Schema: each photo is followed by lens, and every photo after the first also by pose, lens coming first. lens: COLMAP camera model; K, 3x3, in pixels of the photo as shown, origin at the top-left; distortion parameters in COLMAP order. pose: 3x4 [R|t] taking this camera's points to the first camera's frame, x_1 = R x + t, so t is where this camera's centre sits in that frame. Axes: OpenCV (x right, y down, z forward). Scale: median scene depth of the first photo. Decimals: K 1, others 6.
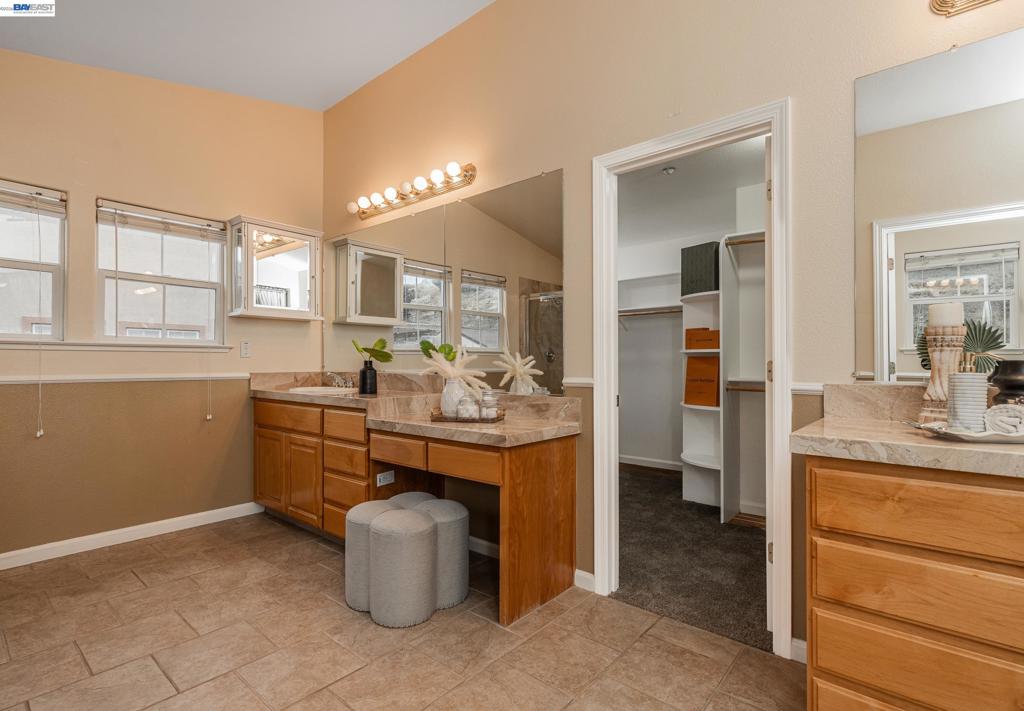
lens RADIAL K [[486.4, 0, 509.2], [0, 486.4, 362.4], [0, 0, 1]] dist [0.004435, -0.001356]
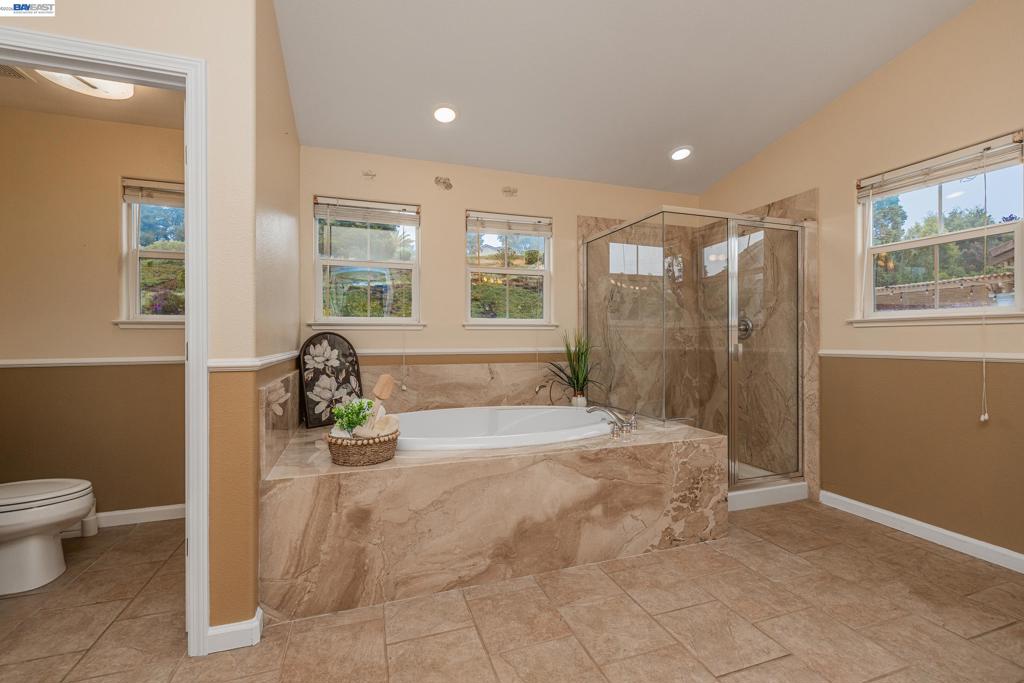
lens RADIAL K [[433.6, 0, 507.6], [0, 433.6, 341.9], [0, 0, 1]] dist [0.000615, 0.000591]
pose [[-0.512353, 0.005053, -0.858760, 0.176106], [0.004442, 0.999985, 0.003234, 0.000381], [0.858763, -0.002157, -0.512368, 0.686017]]
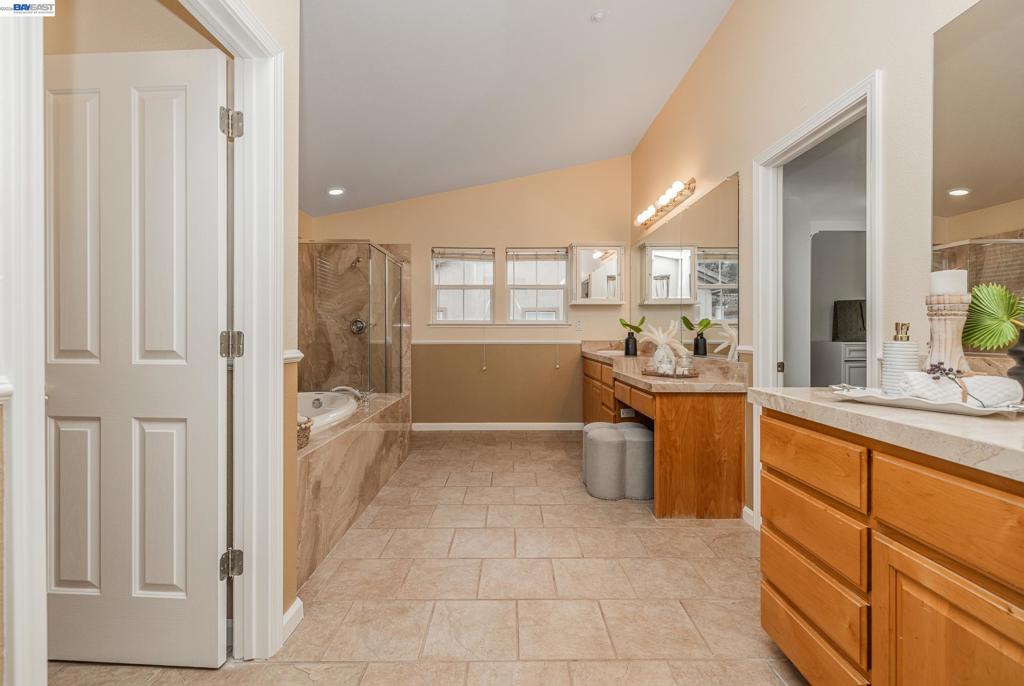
lens RADIAL K [[433.6, 0, 517.8], [0, 433.6, 340.0], [0, 0, 1]] dist [0.000615, 0.000591]
pose [[0.661826, 0.008672, -0.749607, 0.530642], [0.001903, 0.999910, 0.013248, 0.001783], [0.749655, -0.010195, 0.661751, -0.112124]]
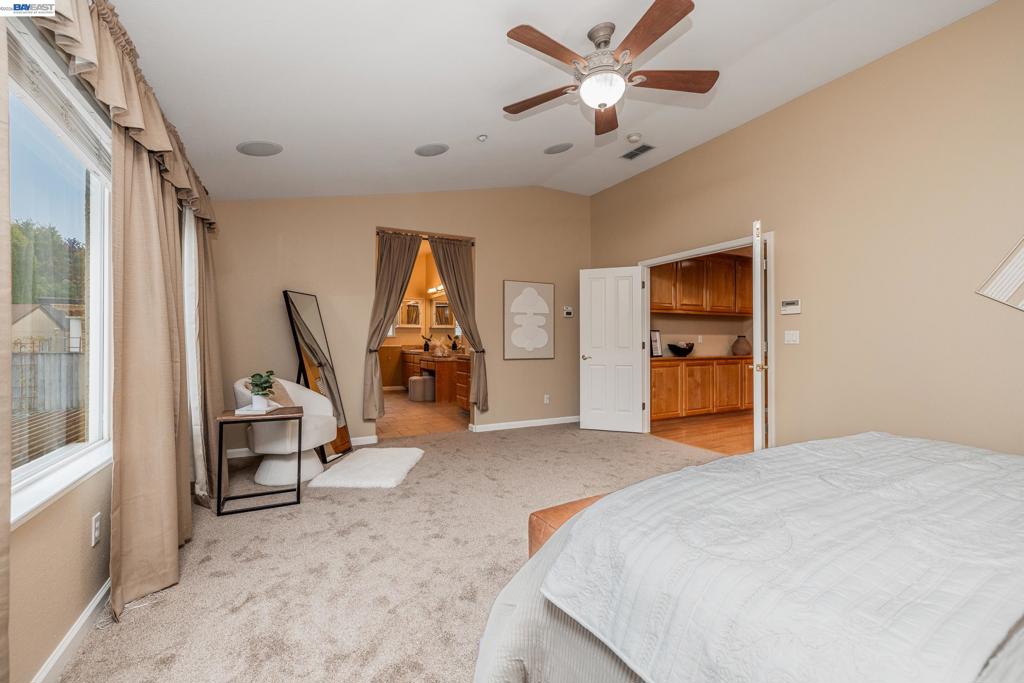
lens RADIAL K [[433.6, 0, 512.0], [0, 433.6, 341.7], [0, 0, 1]] dist [0.000615, 0.000591]
pose [[0.932964, 0.002762, -0.359959, 1.623351], [-0.003715, 0.999991, -0.001955, 0.004370], [0.359950, 0.003161, 0.932966, -1.927648]]
